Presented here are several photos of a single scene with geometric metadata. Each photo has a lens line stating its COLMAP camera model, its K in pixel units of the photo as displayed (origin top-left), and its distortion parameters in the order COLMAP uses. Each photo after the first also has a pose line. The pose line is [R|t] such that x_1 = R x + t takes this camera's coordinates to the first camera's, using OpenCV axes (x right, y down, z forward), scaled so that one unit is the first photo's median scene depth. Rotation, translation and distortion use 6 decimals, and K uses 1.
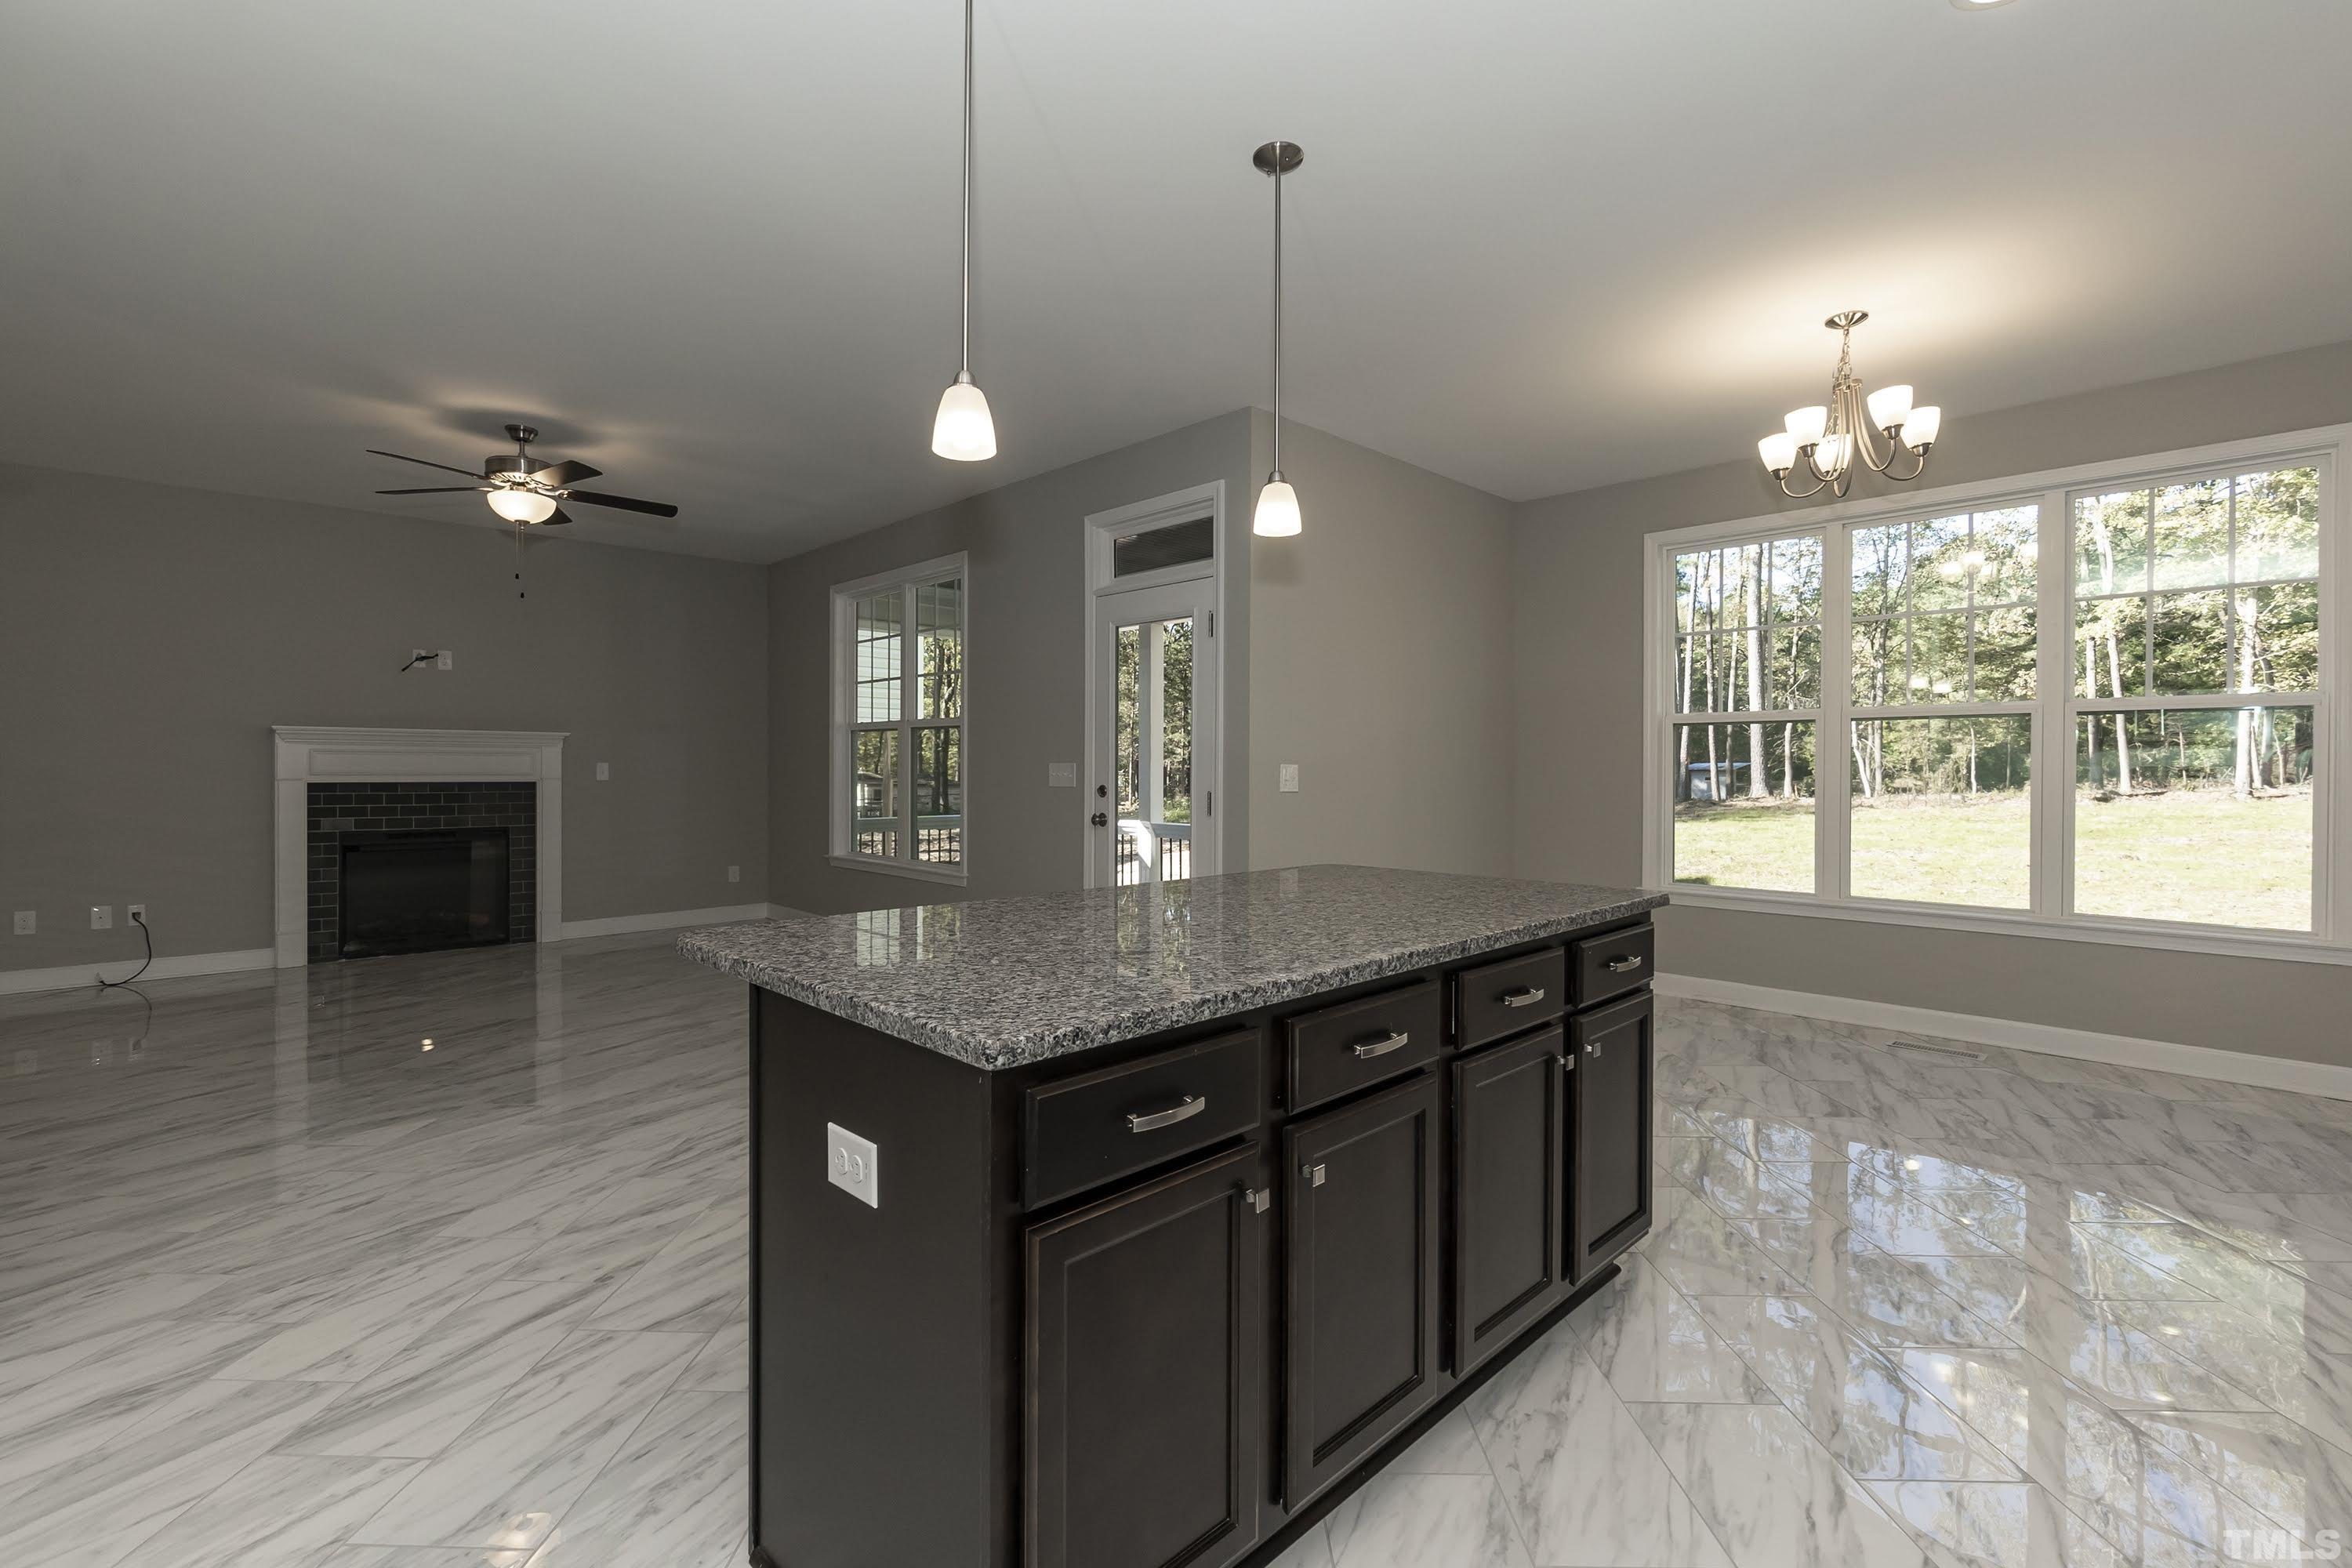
lens RADIAL K [[1032.1, 0, 1158.9], [0, 1032.1, 773.1], [0, 0, 1]] dist [-0.002964, 0.000609]
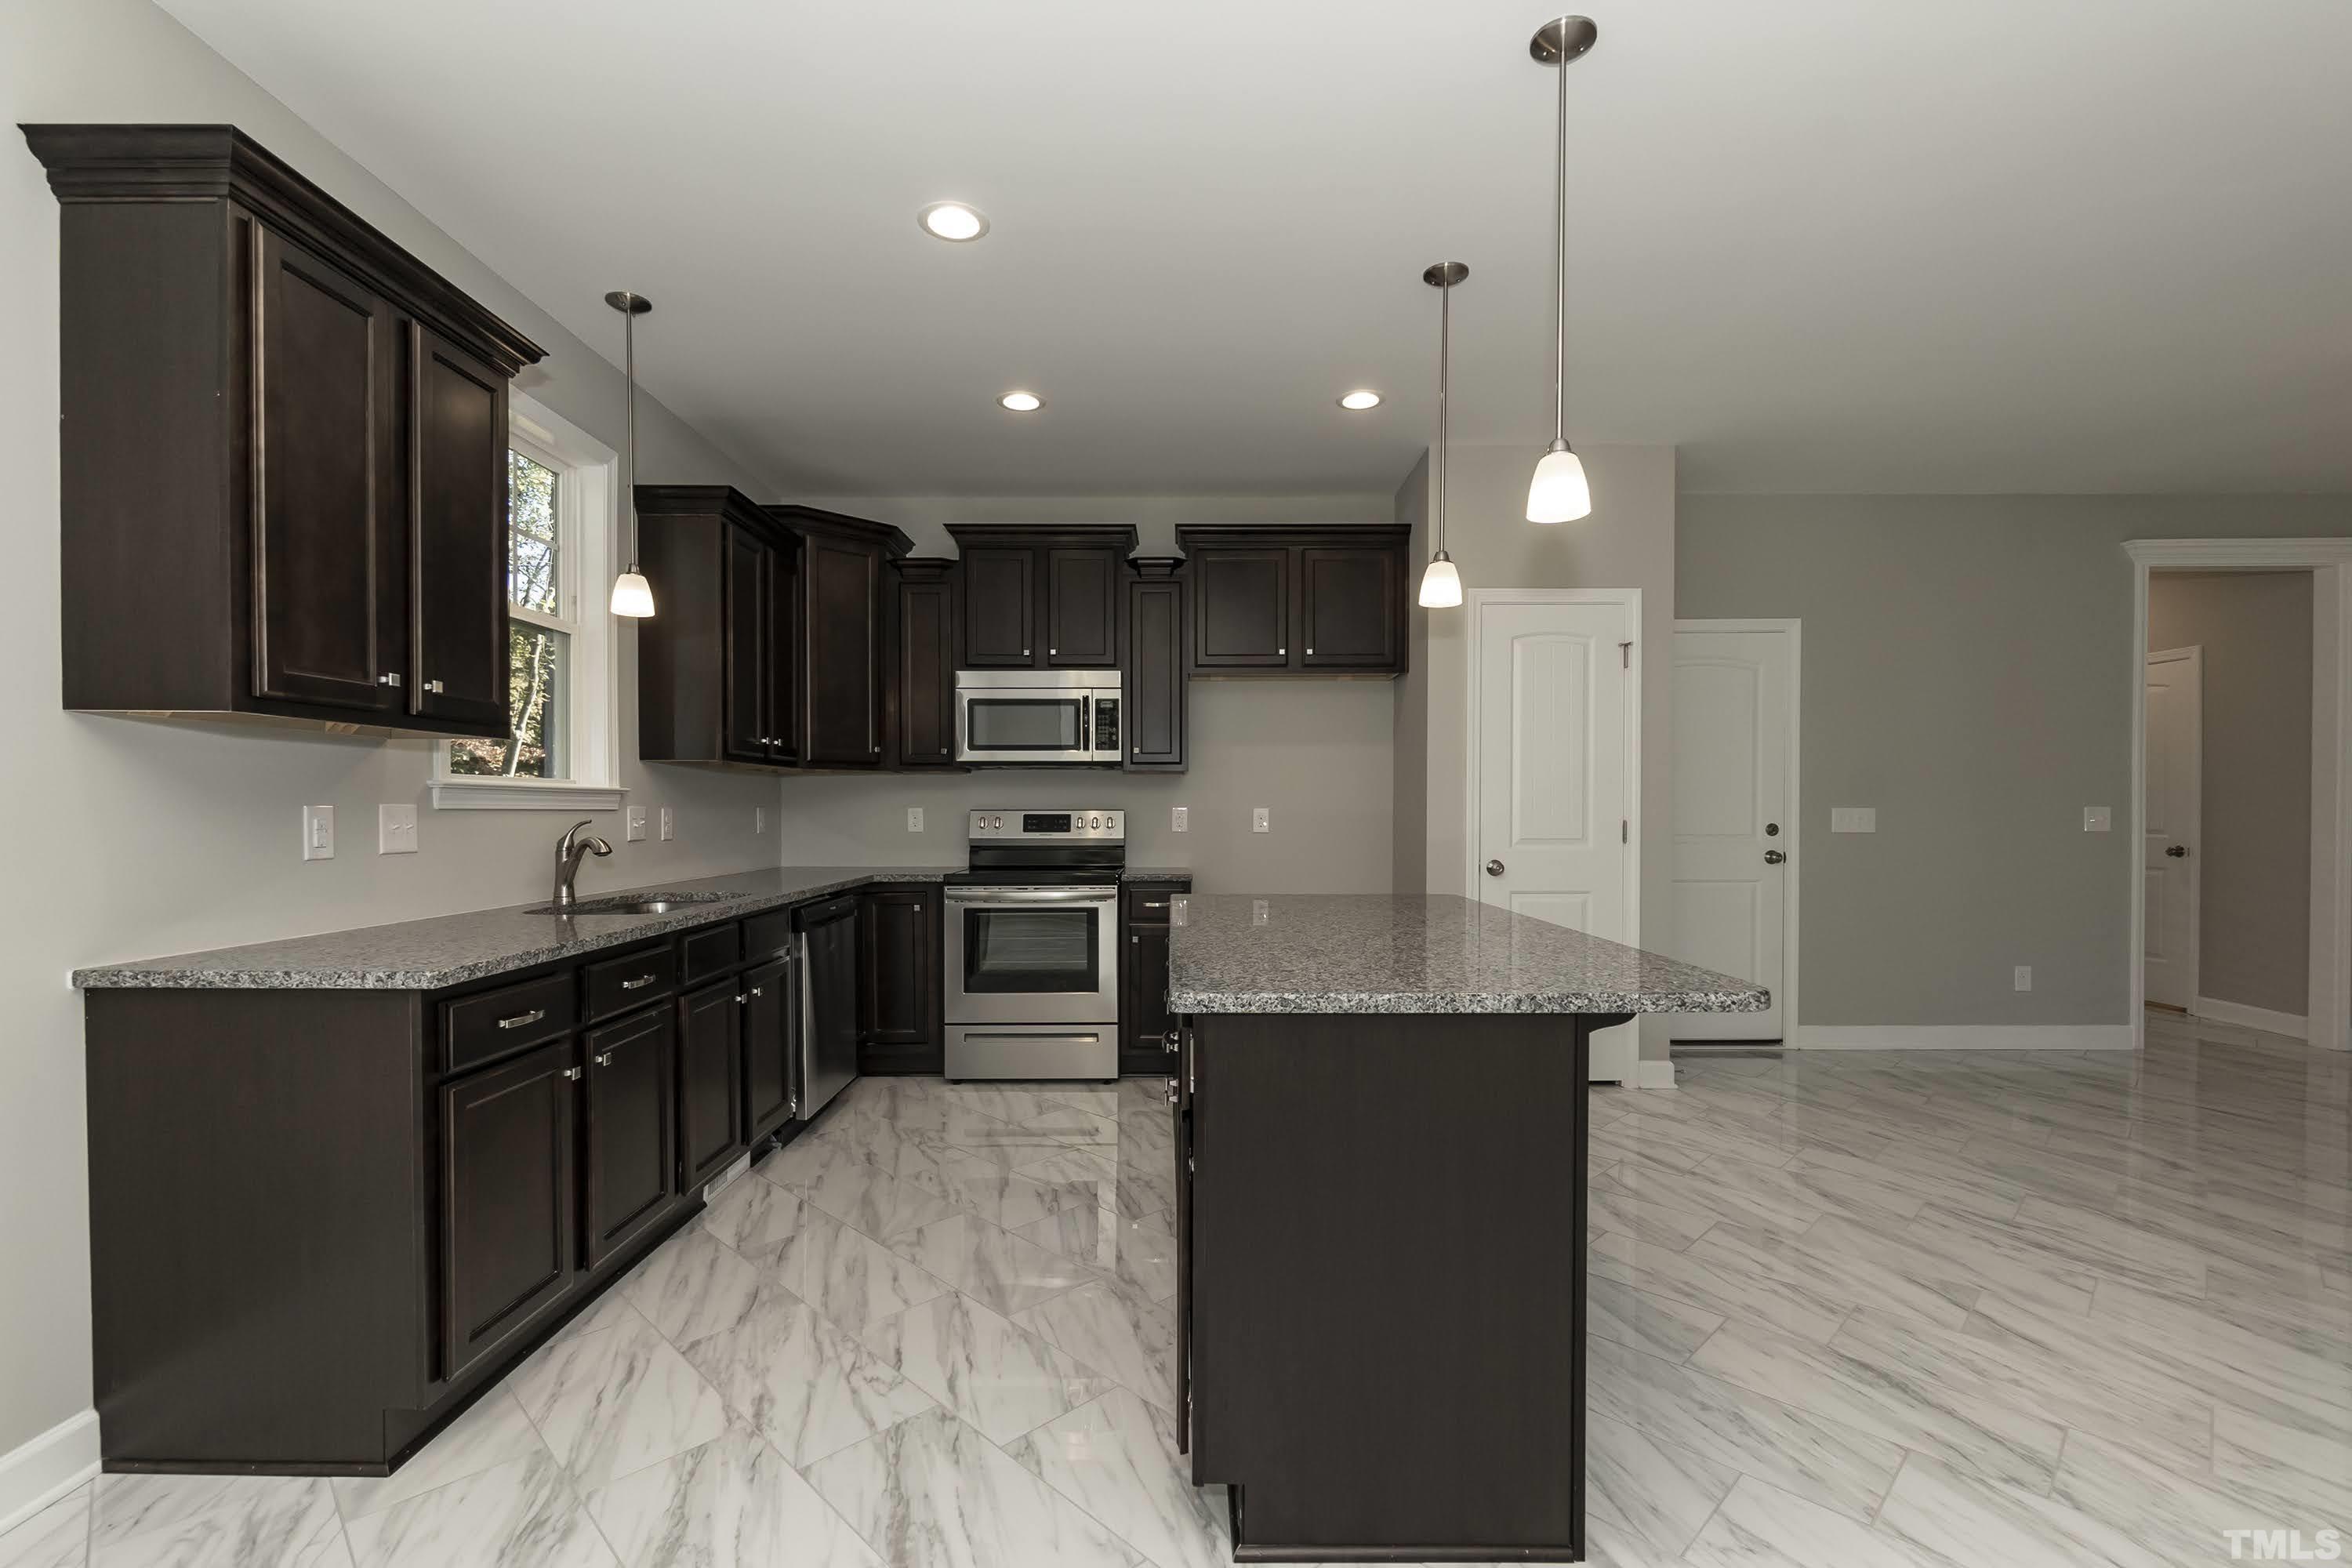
lens RADIAL K [[1030.3, 0, 1167.4], [0, 1030.3, 824.9], [0, 0, 1]] dist [-0.005002, -0.000713]
pose [[-0.695399, 0.007572, -0.718584, 0.868631], [-0.006240, 0.999843, 0.016575, -0.006092], [0.718597, 0.016010, -0.695243, 1.296099]]
